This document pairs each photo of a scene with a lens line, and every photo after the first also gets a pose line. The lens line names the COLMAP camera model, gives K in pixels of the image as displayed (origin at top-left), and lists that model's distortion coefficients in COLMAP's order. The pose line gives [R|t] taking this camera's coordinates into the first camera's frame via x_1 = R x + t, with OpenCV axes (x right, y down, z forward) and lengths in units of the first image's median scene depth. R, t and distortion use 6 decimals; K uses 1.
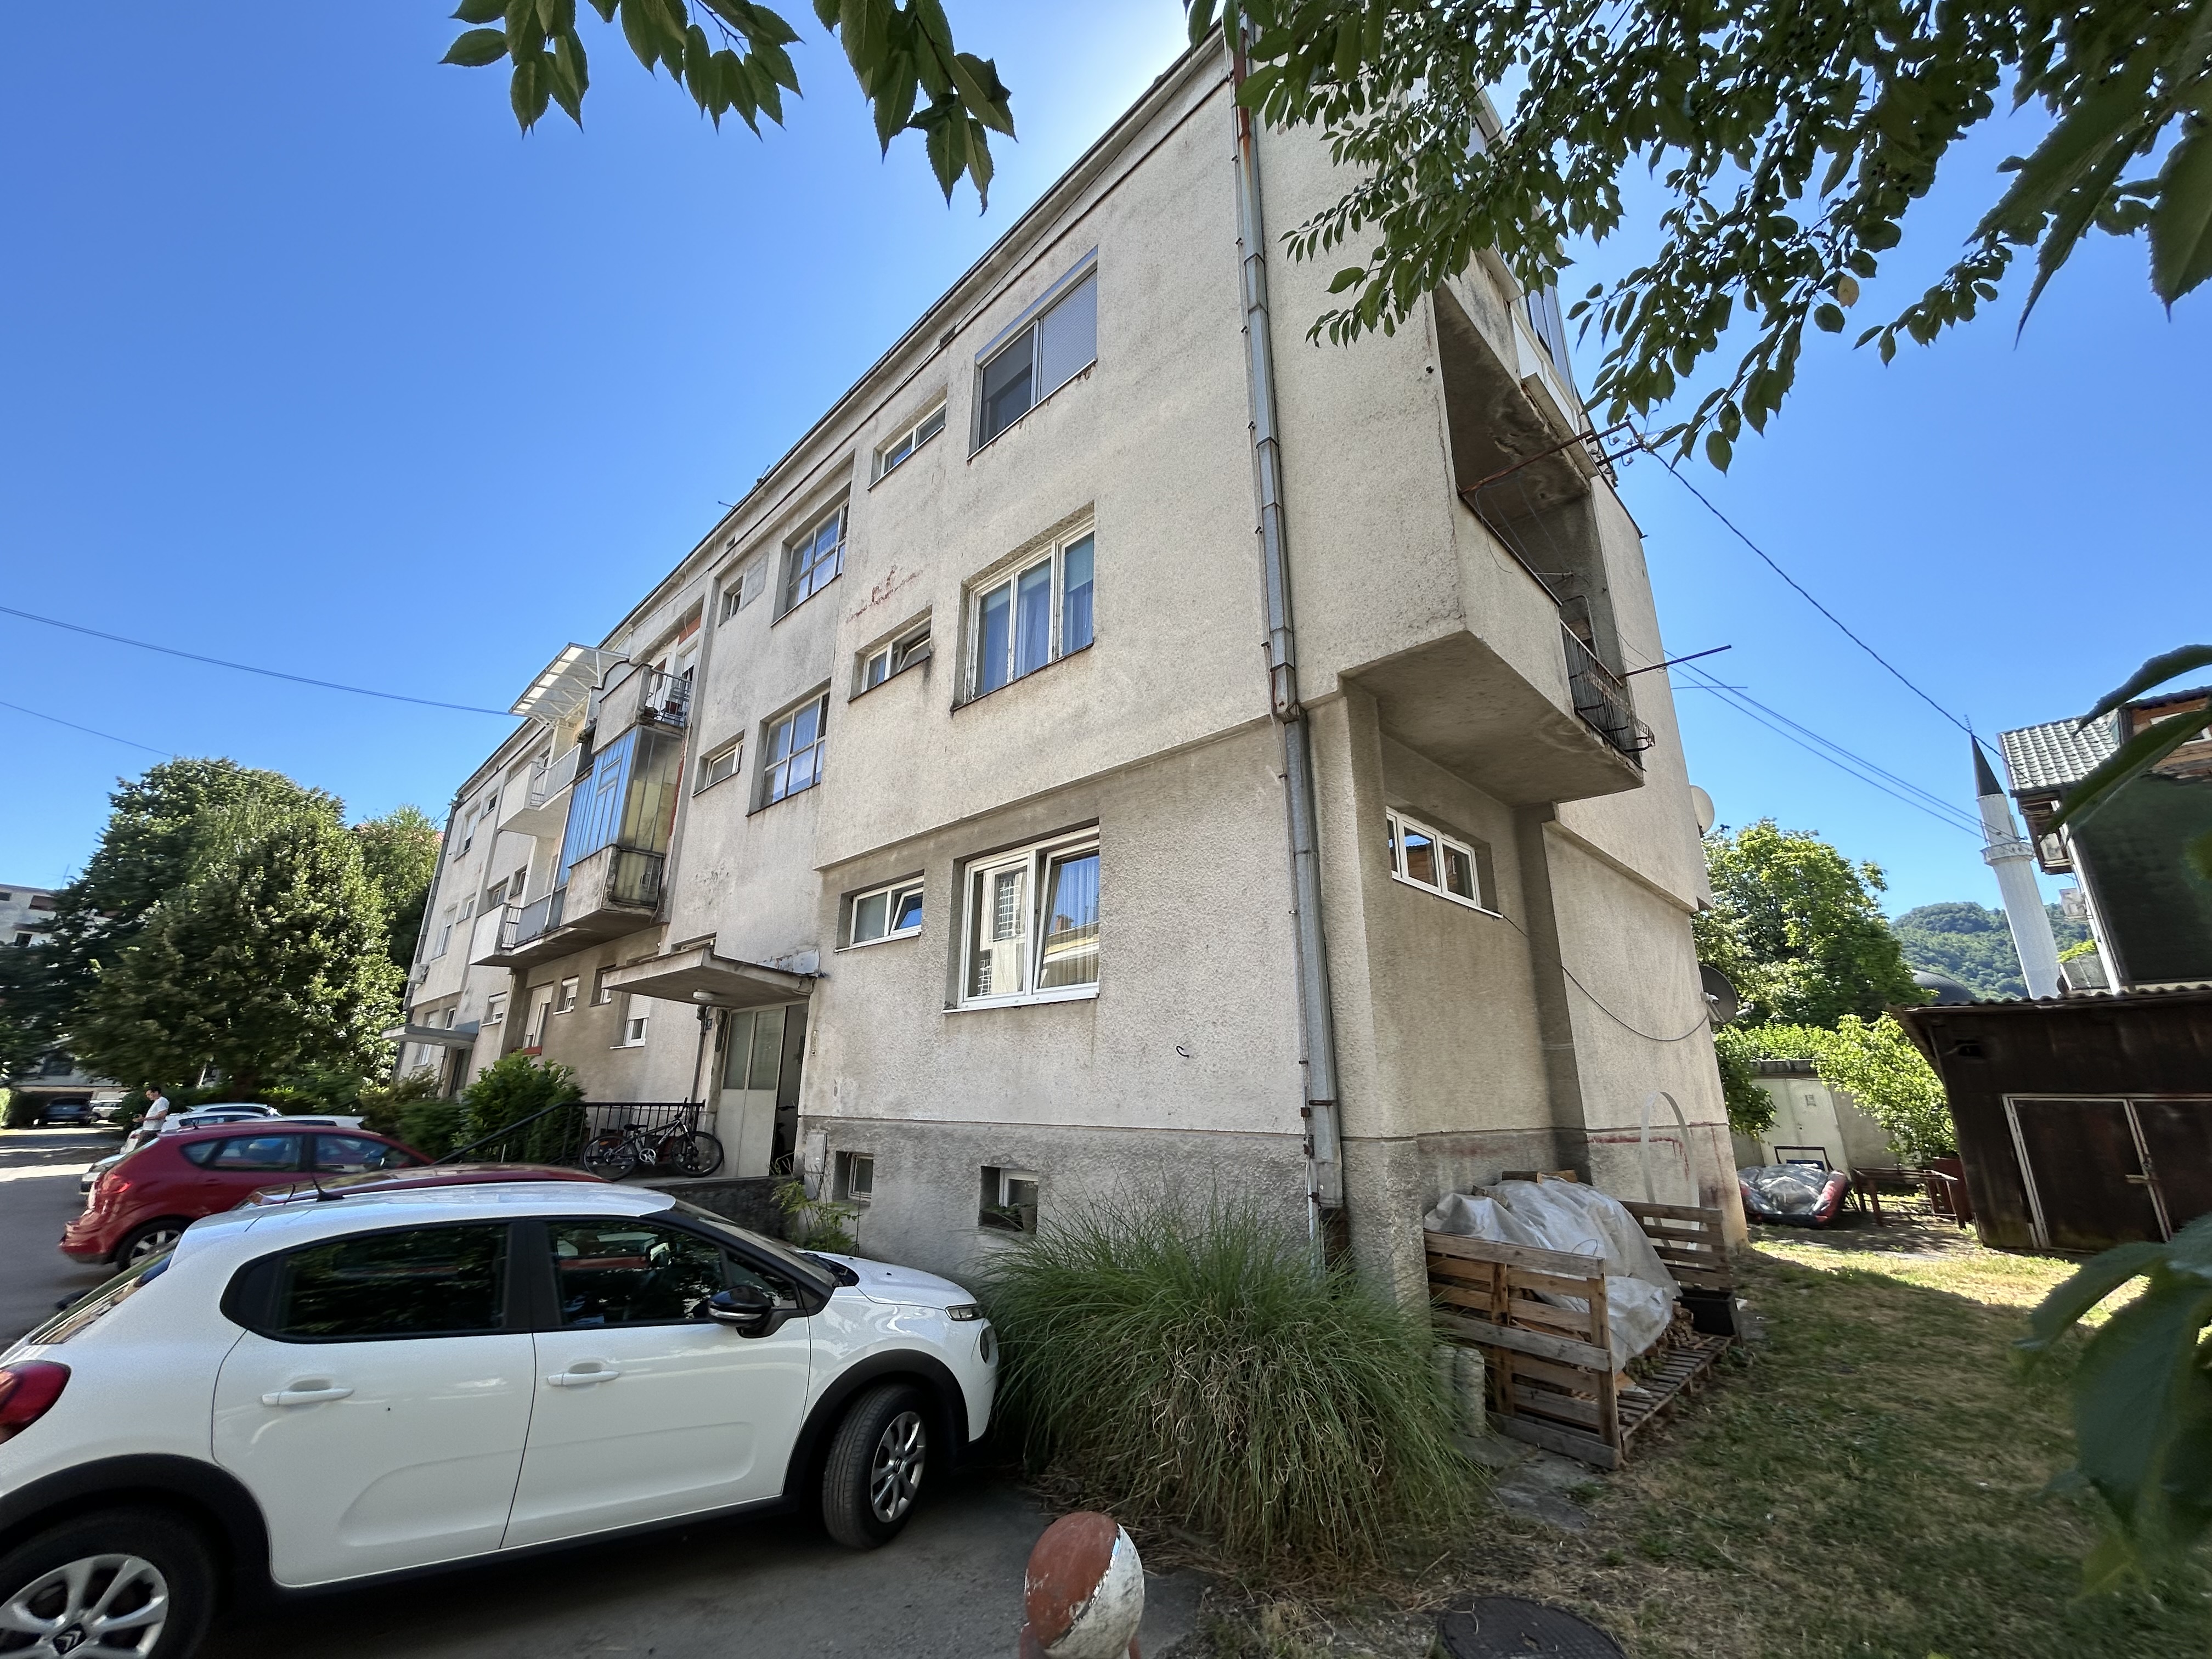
lens RADIAL K [[891.1, 0, 1100.7], [0, 891.1, 826.1], [0, 0, 1]] dist [0.000163, 0.000854]
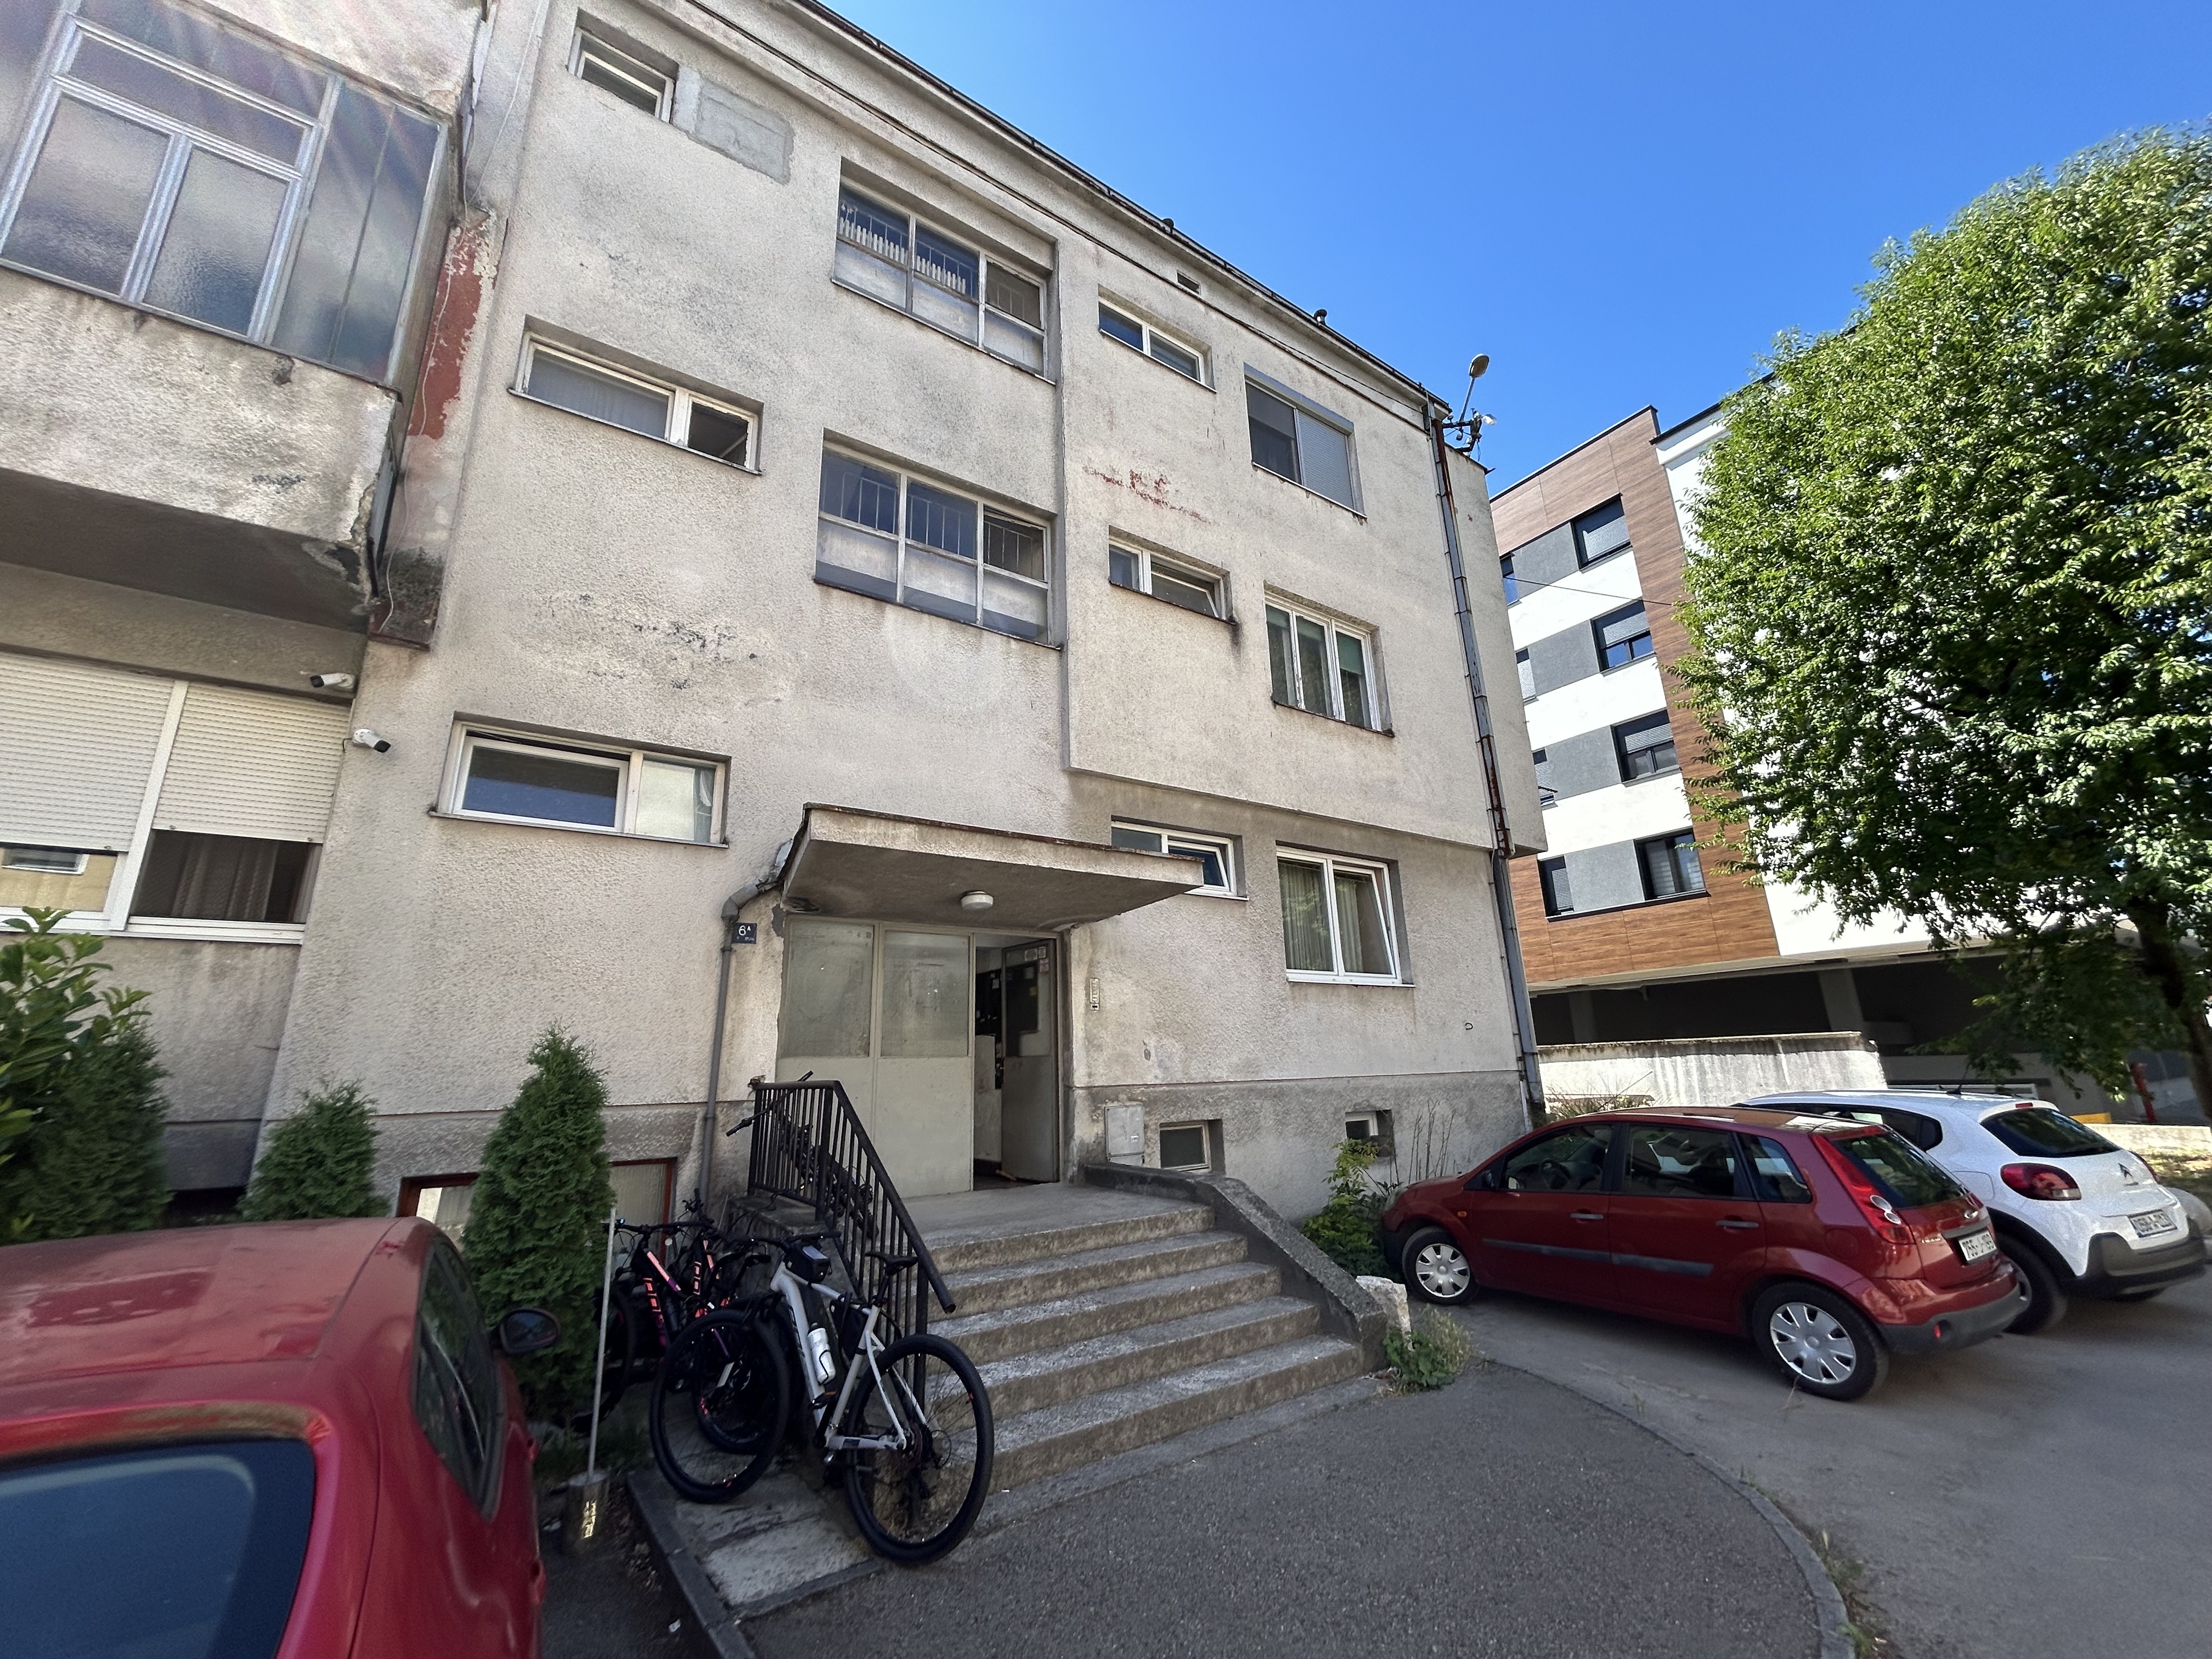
lens RADIAL K [[891.1, 0, 1100.7], [0, 891.1, 826.1], [0, 0, 1]] dist [0.000163, 0.000854]
pose [[0.190551, 0.251123, 0.949014, -1.228716], [-0.258512, 0.945442, -0.198271, 0.288798], [-0.947028, -0.207551, 0.245073, 0.934861]]
